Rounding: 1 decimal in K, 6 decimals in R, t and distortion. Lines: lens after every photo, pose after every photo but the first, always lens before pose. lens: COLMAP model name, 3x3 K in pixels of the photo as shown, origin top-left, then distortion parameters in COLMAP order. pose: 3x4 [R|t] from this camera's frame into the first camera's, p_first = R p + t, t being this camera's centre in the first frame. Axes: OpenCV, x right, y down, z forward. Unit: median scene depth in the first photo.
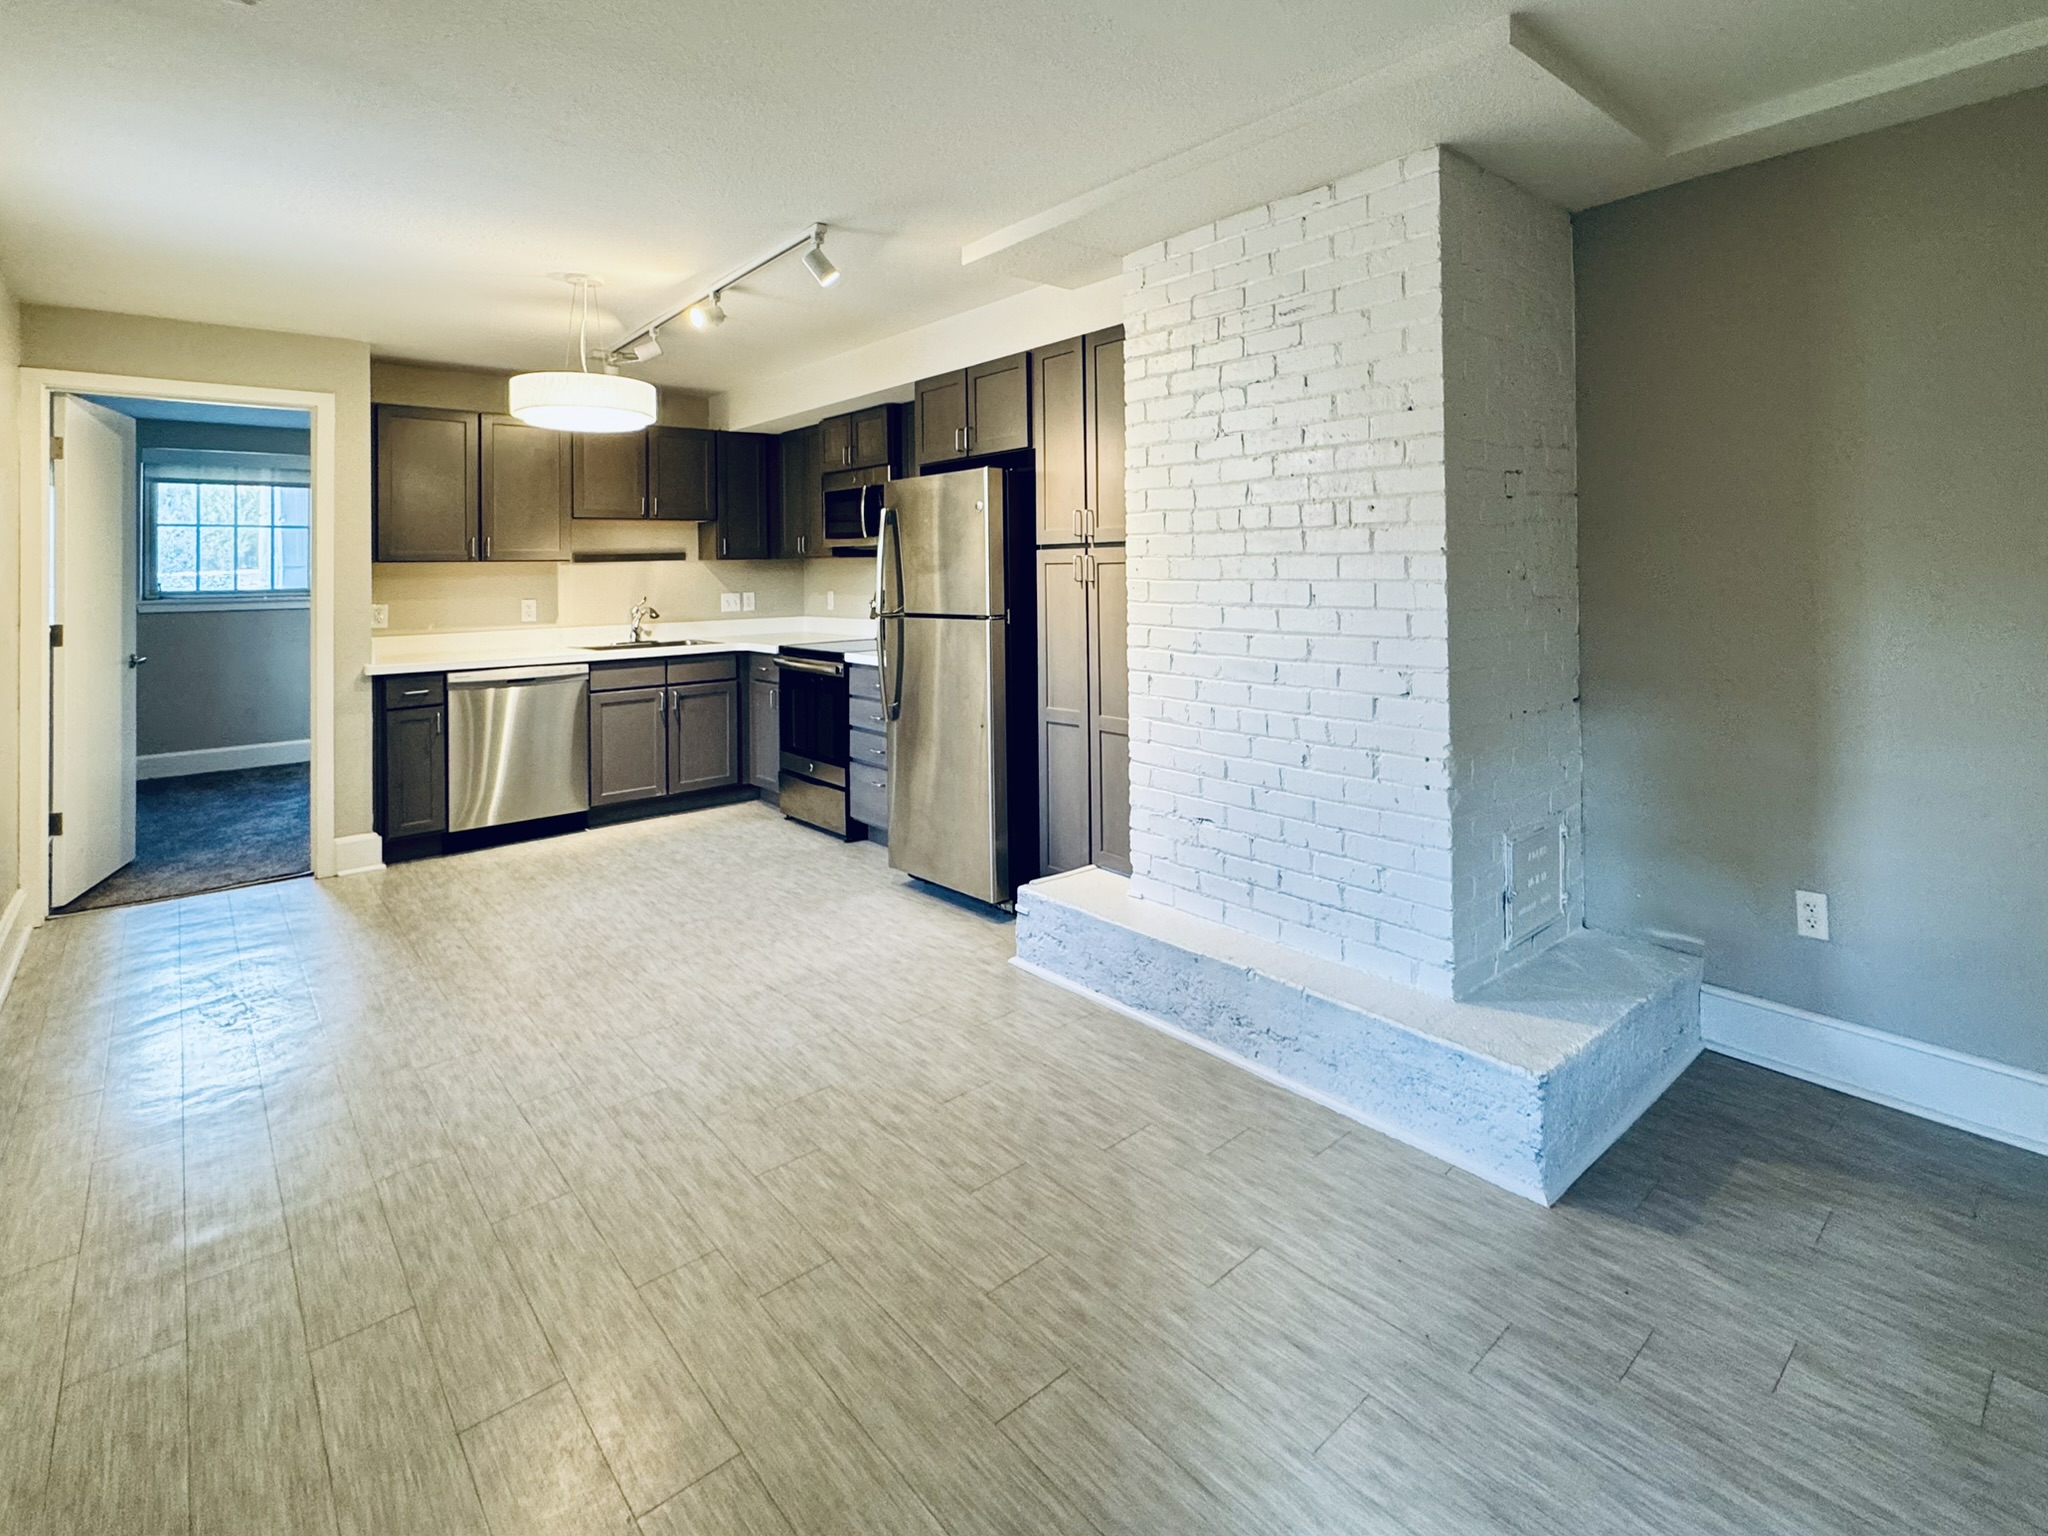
lens RADIAL K [[834.9, 0, 971.8], [0, 834.9, 561.3], [0, 0, 1]] dist [0.001512, -0.000241]
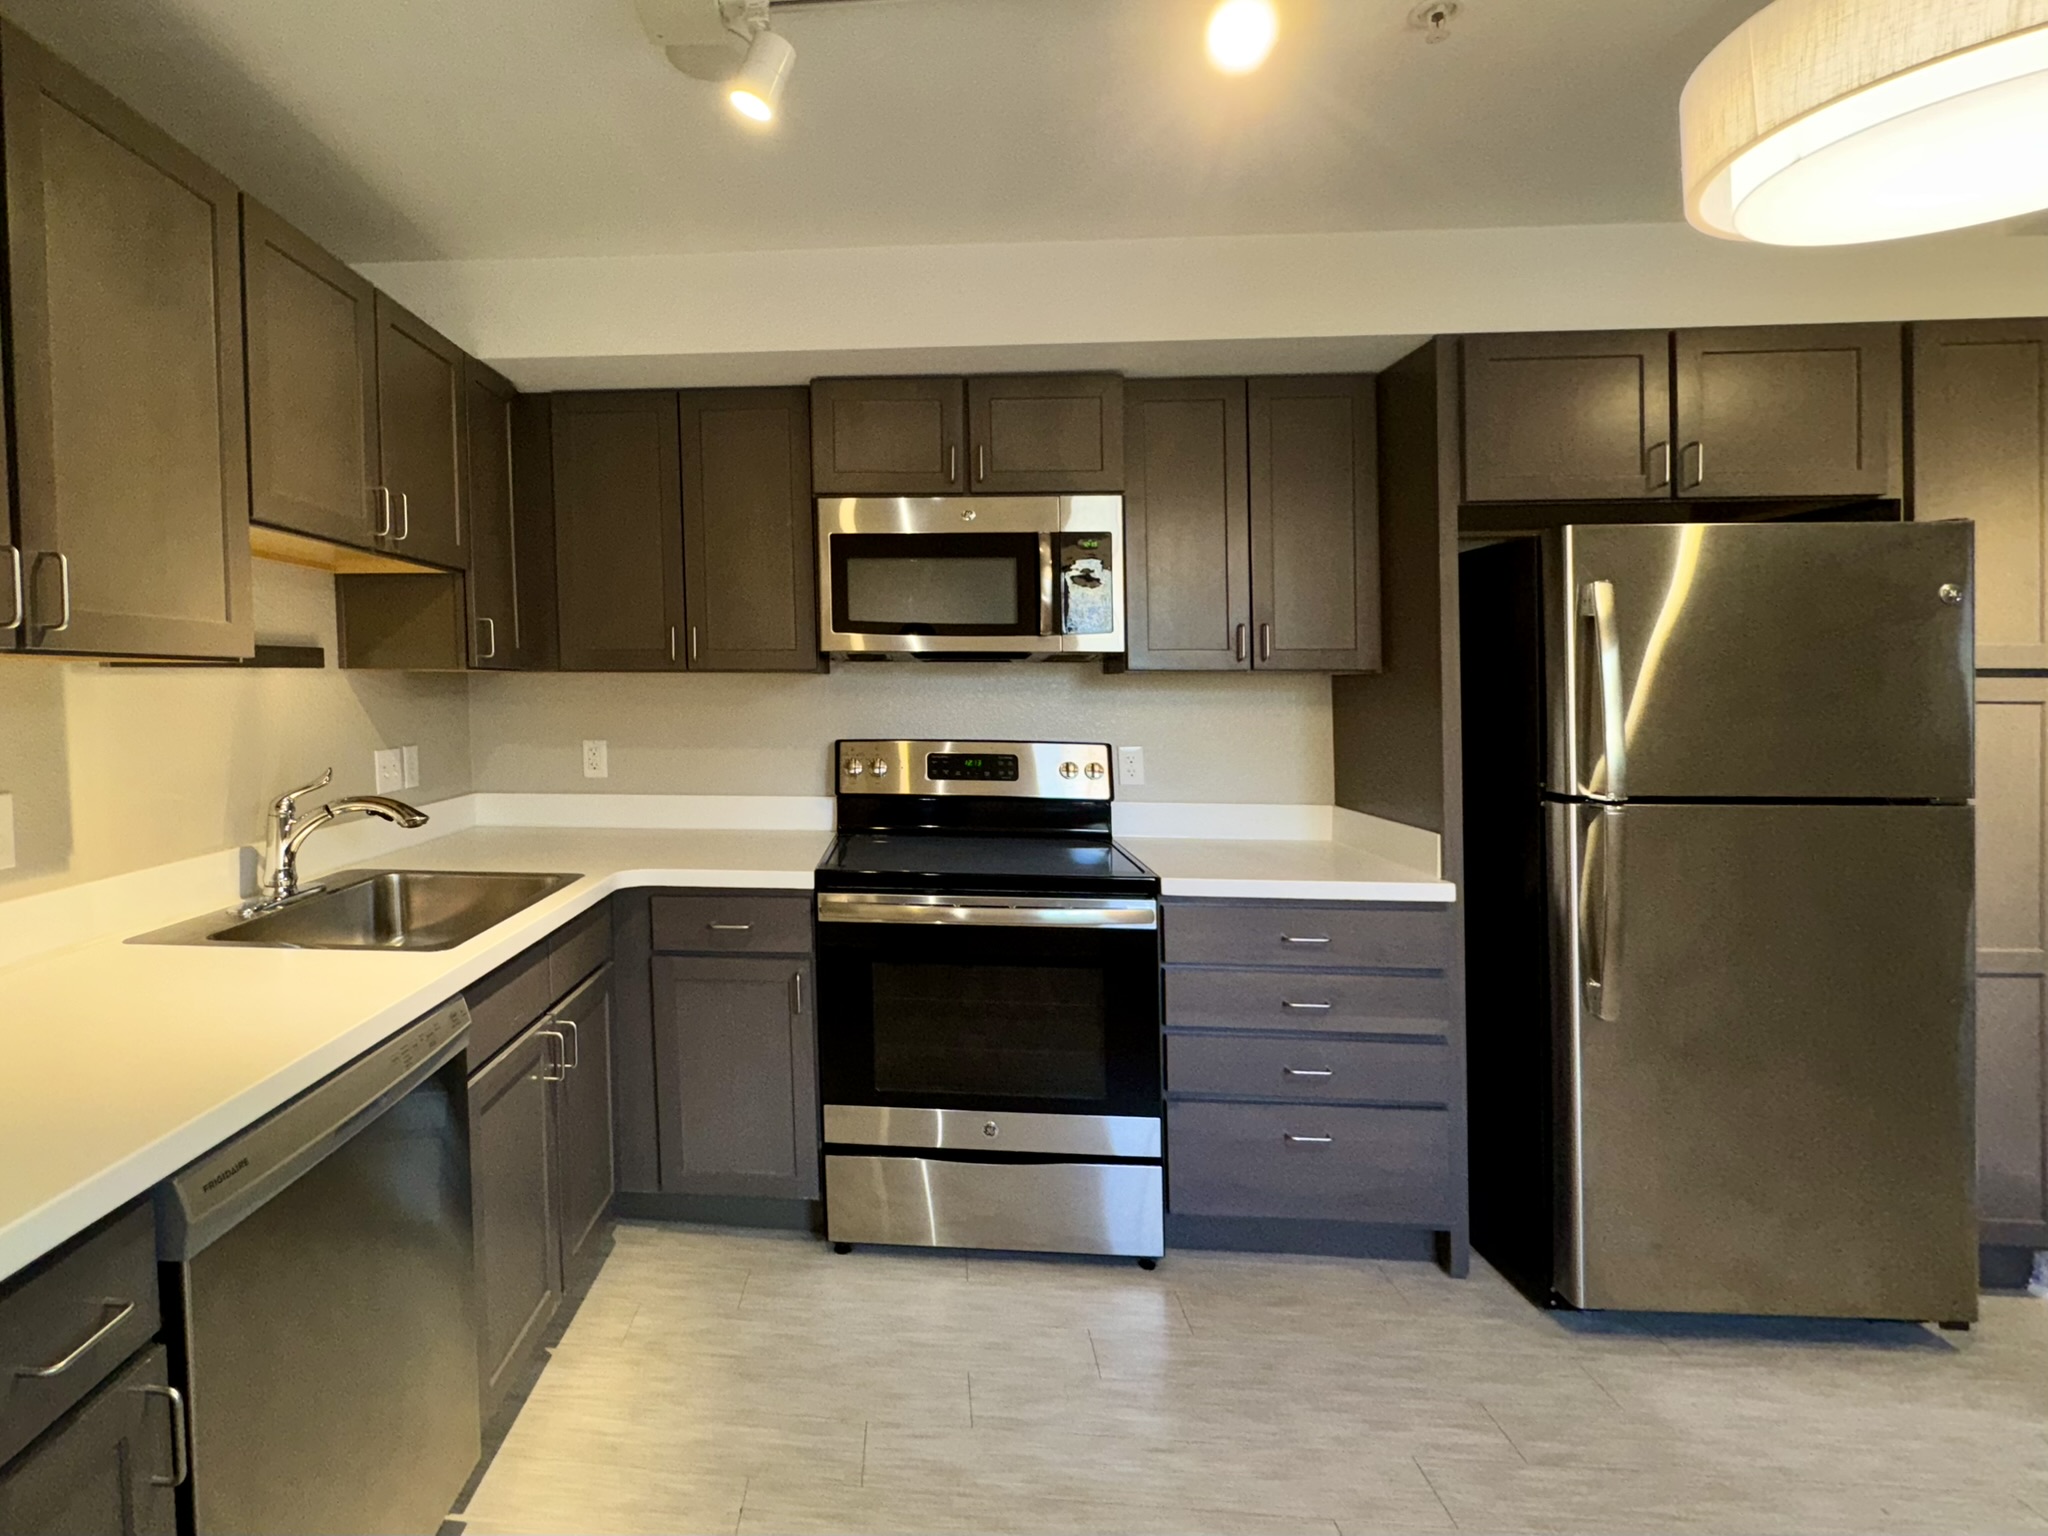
lens RADIAL K [[1003.5, 0, 1024.5], [0, 1003.5, 716.3], [0, 0, 1]] dist [-0.000303, 0.000252]
pose [[0.751723, 0.004287, 0.659465, -0.603156], [-0.021161, 0.999621, 0.017623, 0.010316], [-0.659140, -0.027203, 0.751528, 0.639276]]
